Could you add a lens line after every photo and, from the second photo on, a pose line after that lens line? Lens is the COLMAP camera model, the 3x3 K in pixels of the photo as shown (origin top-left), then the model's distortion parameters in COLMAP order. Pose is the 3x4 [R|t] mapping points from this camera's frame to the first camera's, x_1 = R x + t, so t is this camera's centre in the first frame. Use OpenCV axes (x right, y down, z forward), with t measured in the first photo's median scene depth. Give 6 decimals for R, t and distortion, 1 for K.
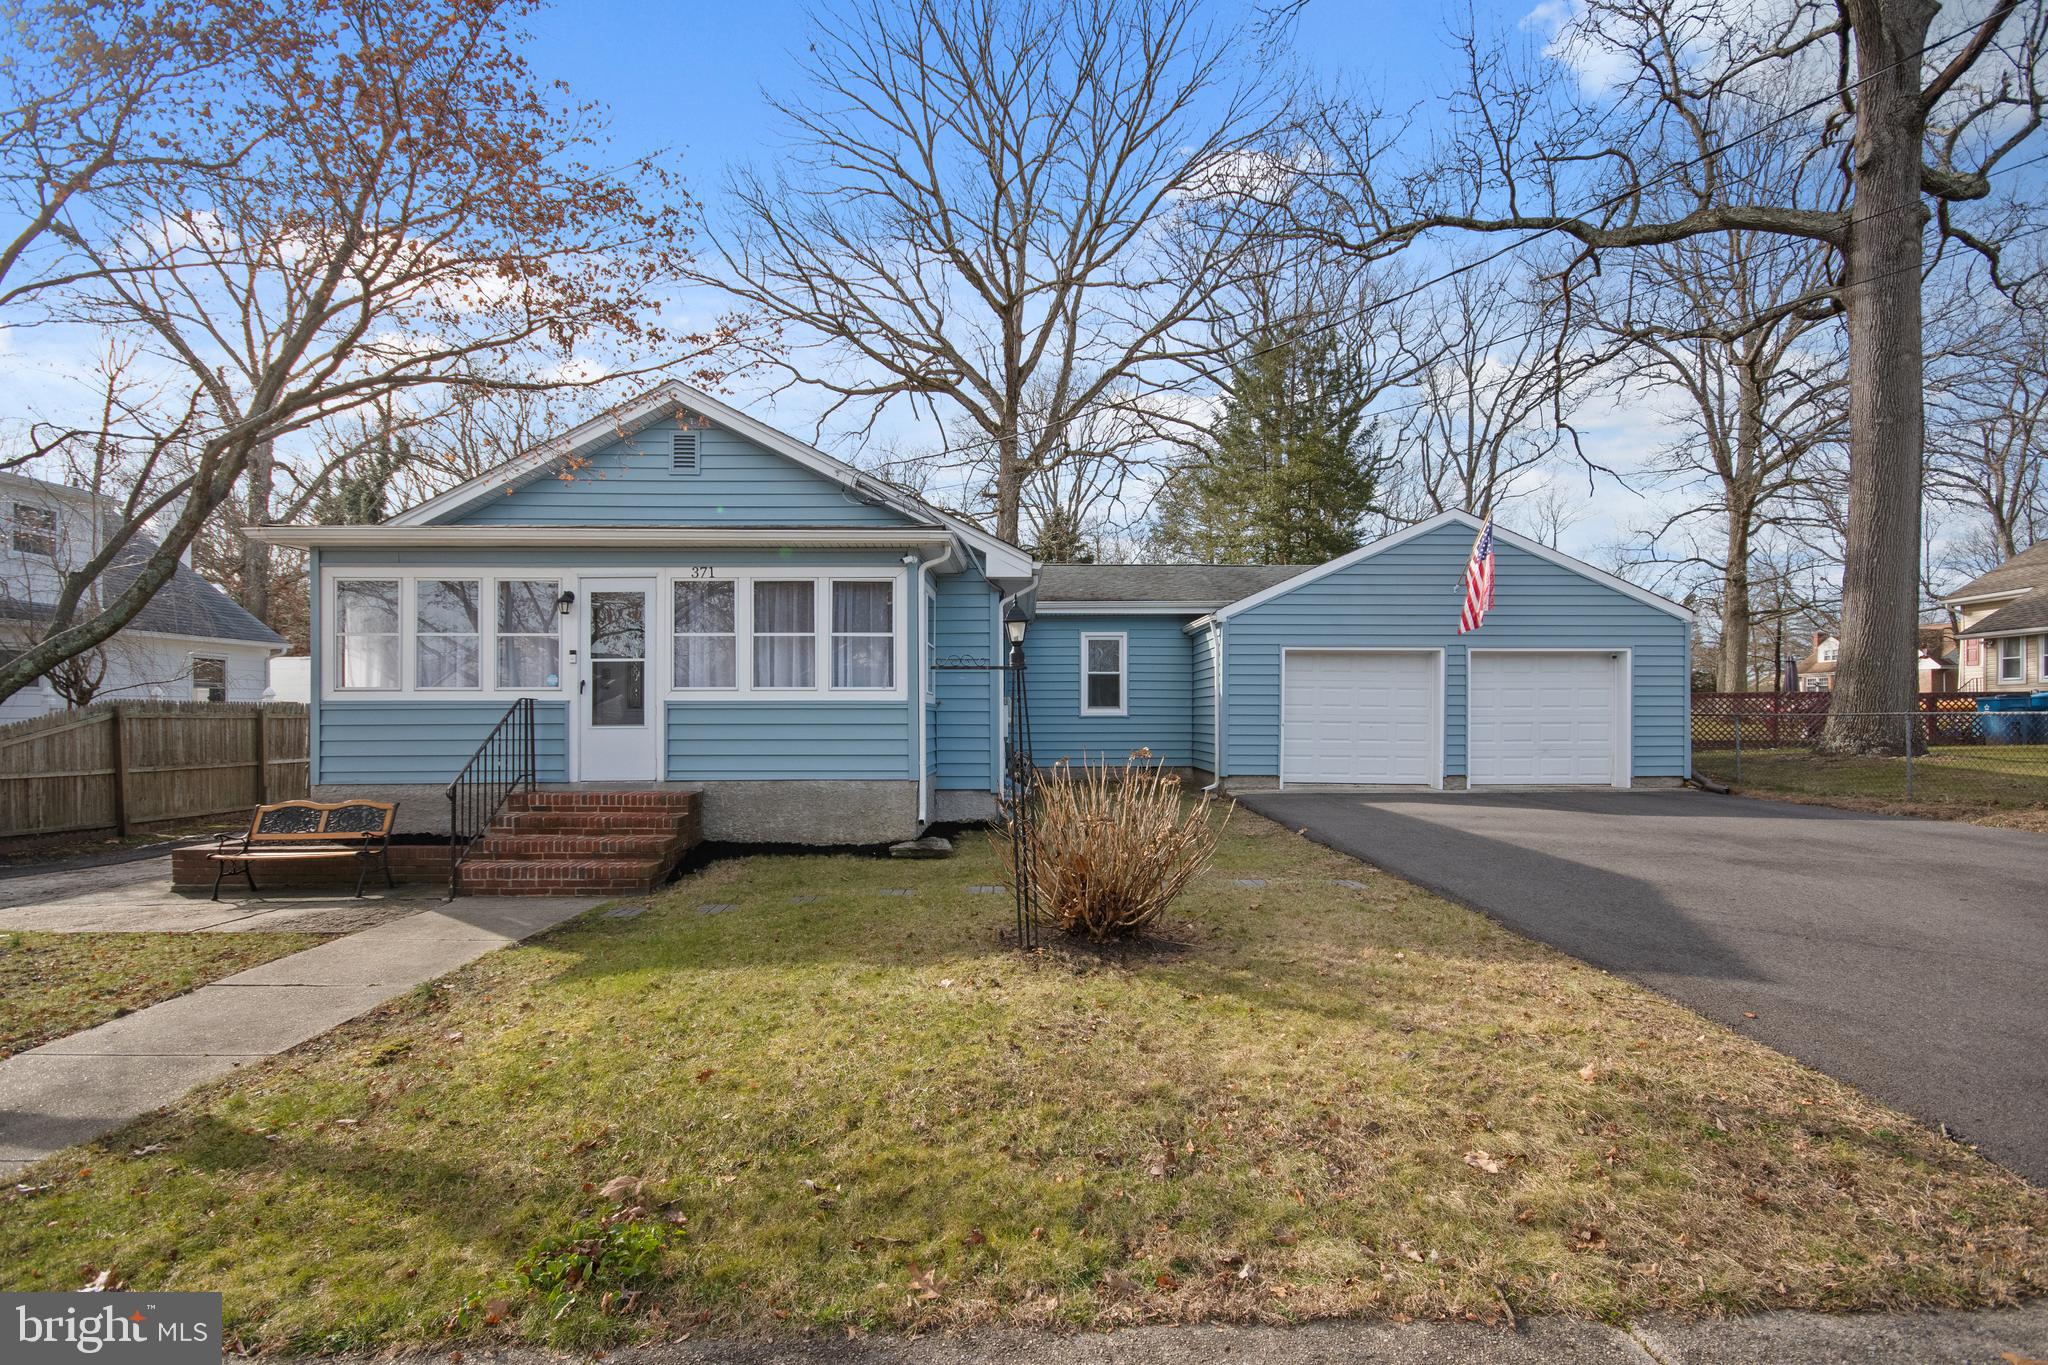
lens RADIAL K [[930.3, 0, 1021.1], [0, 930.3, 737.5], [0, 0, 1]] dist [0.008839, 0.000115]
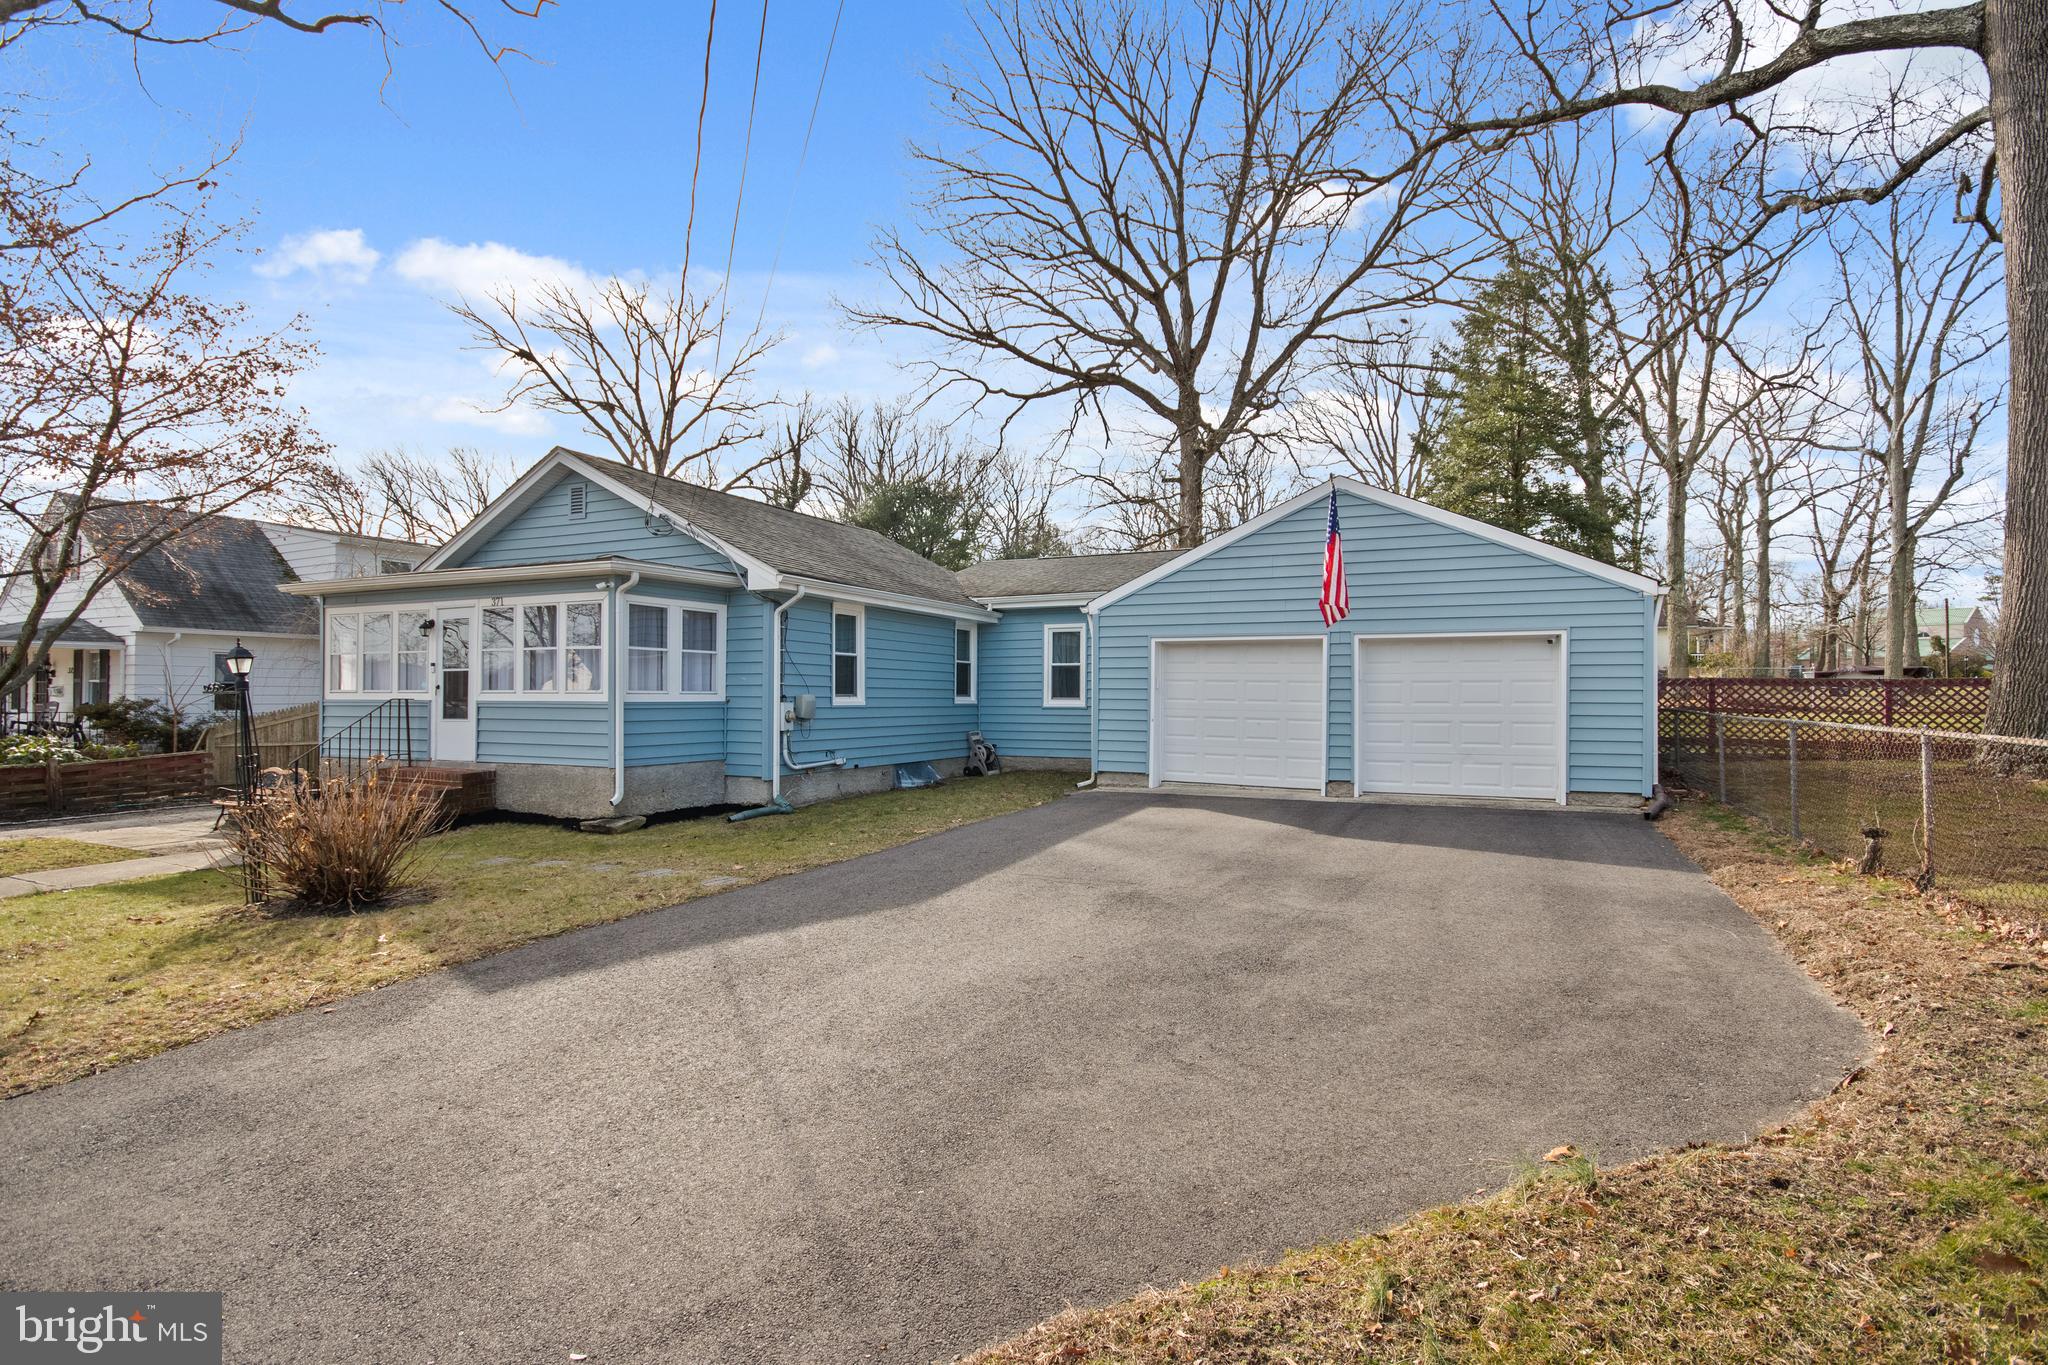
lens RADIAL K [[917.9, 0, 1025.0], [0, 917.9, 713.2], [0, 0, 1]] dist [-0.003146, -0.000646]
pose [[0.910387, 0.010701, -0.413619, 0.551487], [-0.011311, 0.999936, 0.000973, -0.020304], [0.413603, 0.003793, 0.910449, 0.092928]]
